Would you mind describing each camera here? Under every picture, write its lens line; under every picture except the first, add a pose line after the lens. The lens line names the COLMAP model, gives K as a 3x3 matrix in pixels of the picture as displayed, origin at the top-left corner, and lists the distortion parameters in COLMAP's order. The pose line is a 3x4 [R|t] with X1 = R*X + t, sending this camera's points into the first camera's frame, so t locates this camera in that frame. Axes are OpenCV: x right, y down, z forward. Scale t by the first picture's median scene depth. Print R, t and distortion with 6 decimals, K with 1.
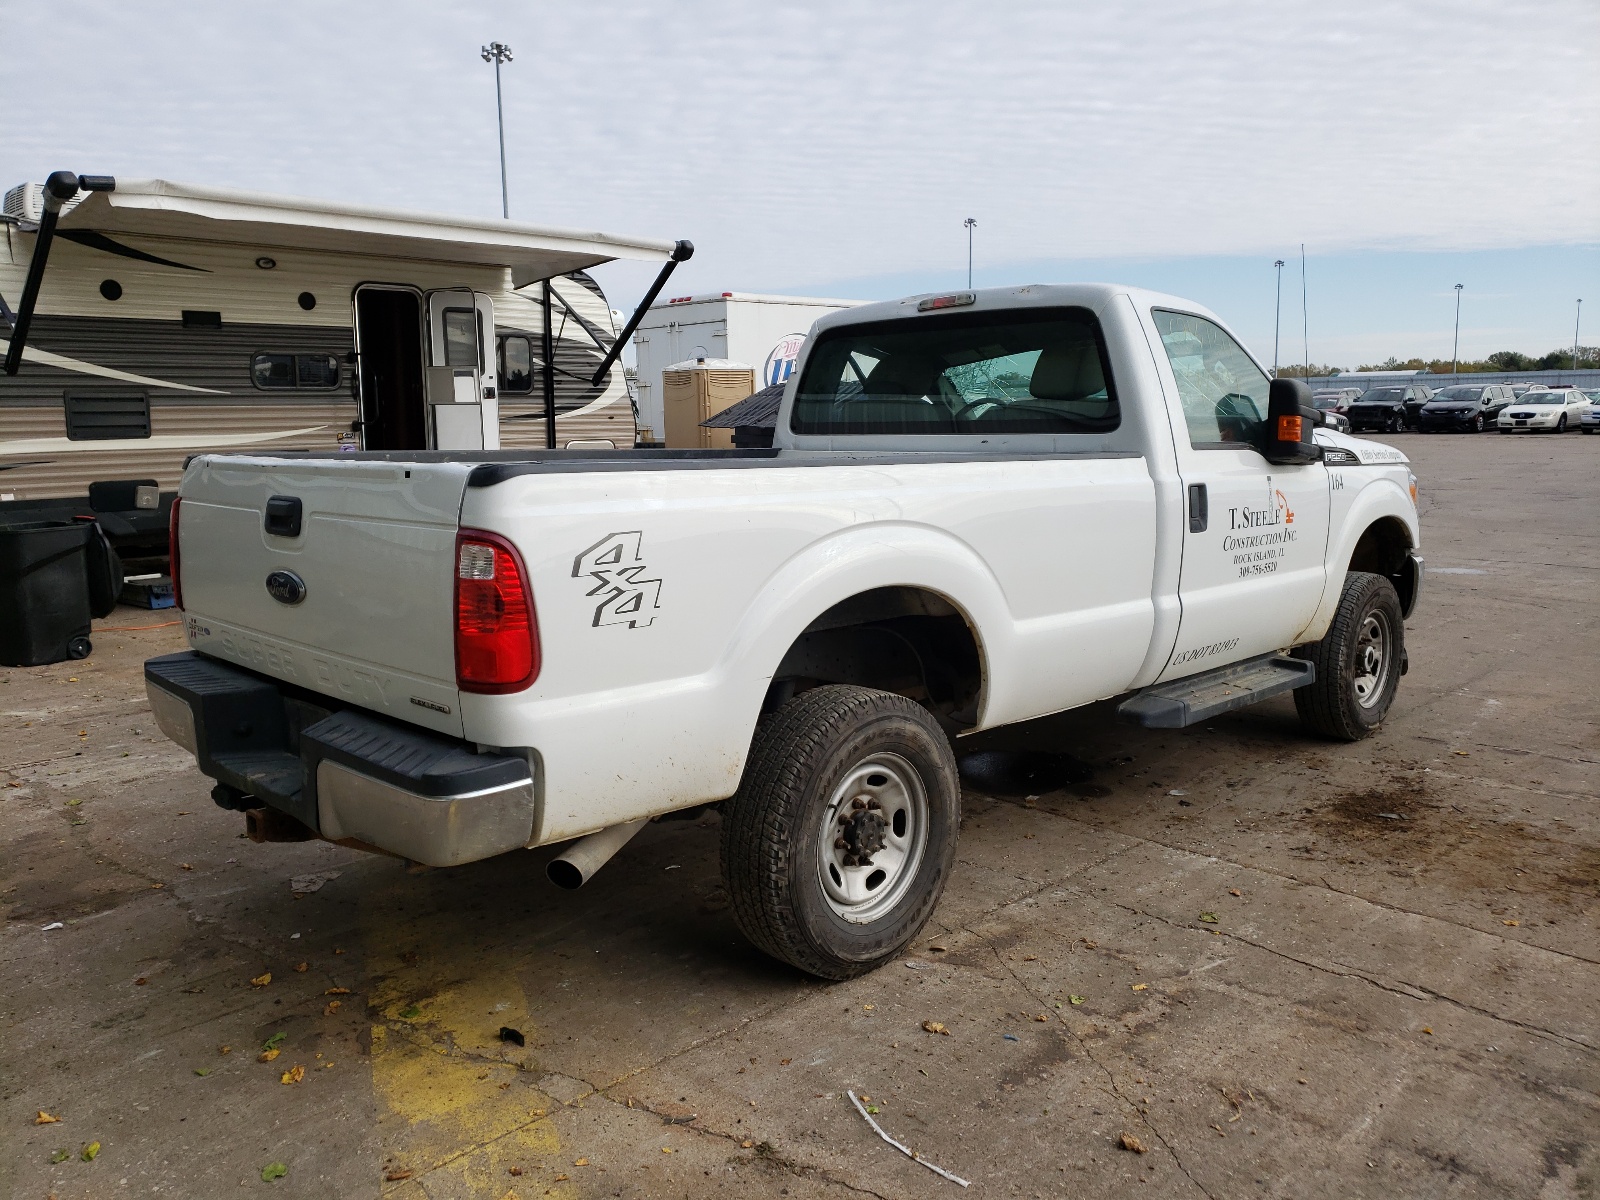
lens RADIAL K [[1265.2, 0, 793.5], [0, 1265.2, 595.1], [0, 0, 1]] dist [0.007472, 0.027441]
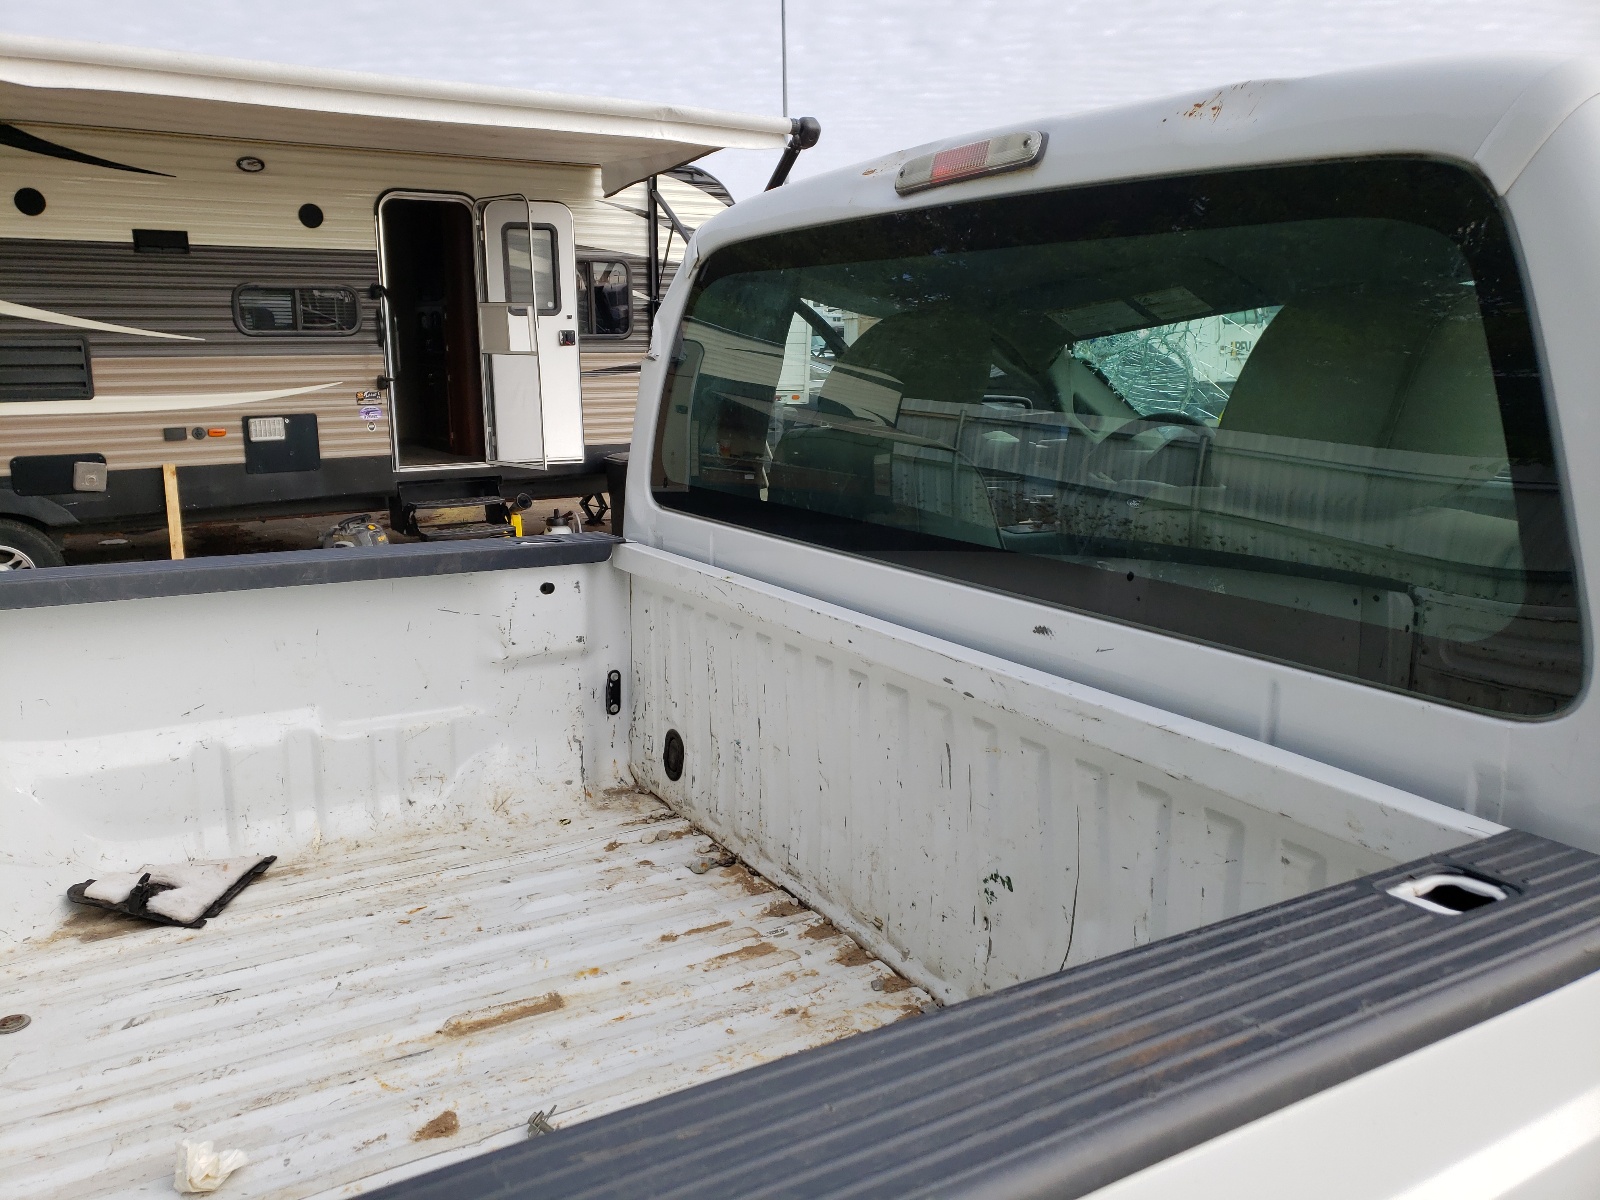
lens RADIAL K [[1265.2, 0, 783.0], [0, 1265.2, 608.3], [0, 0, 1]] dist [0.007472, 0.027441]
pose [[0.971715, 0.057496, -0.229052, 0.078015], [-0.041395, 0.996362, 0.074491, -0.069989], [0.232502, -0.062902, 0.970560, 0.332975]]
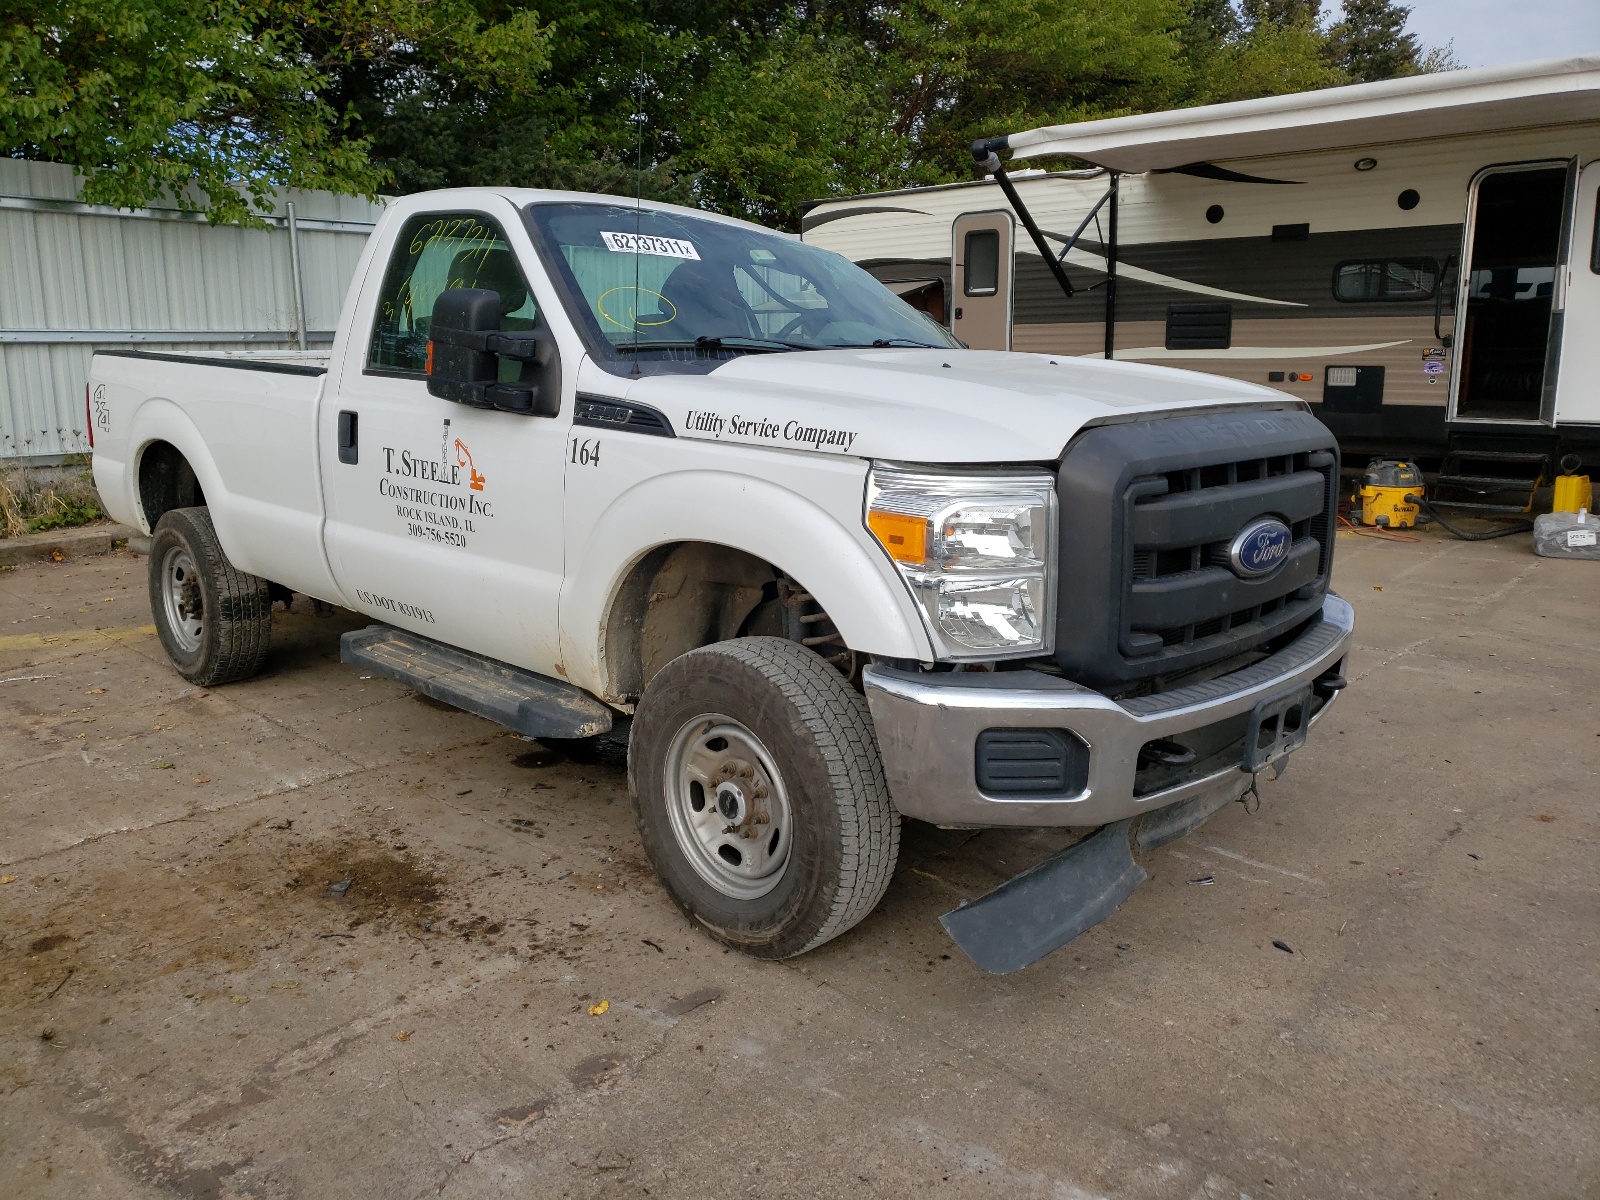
lens RADIAL K [[1265.2, 0, 799.3], [0, 1265.2, 590.7], [0, 0, 1]] dist [0.007472, 0.027441]
pose [[0.009807, 0.209106, -0.977844, 0.575403], [-0.142294, 0.968231, 0.205623, -0.090898], [0.989776, 0.137125, 0.039250, 0.600488]]
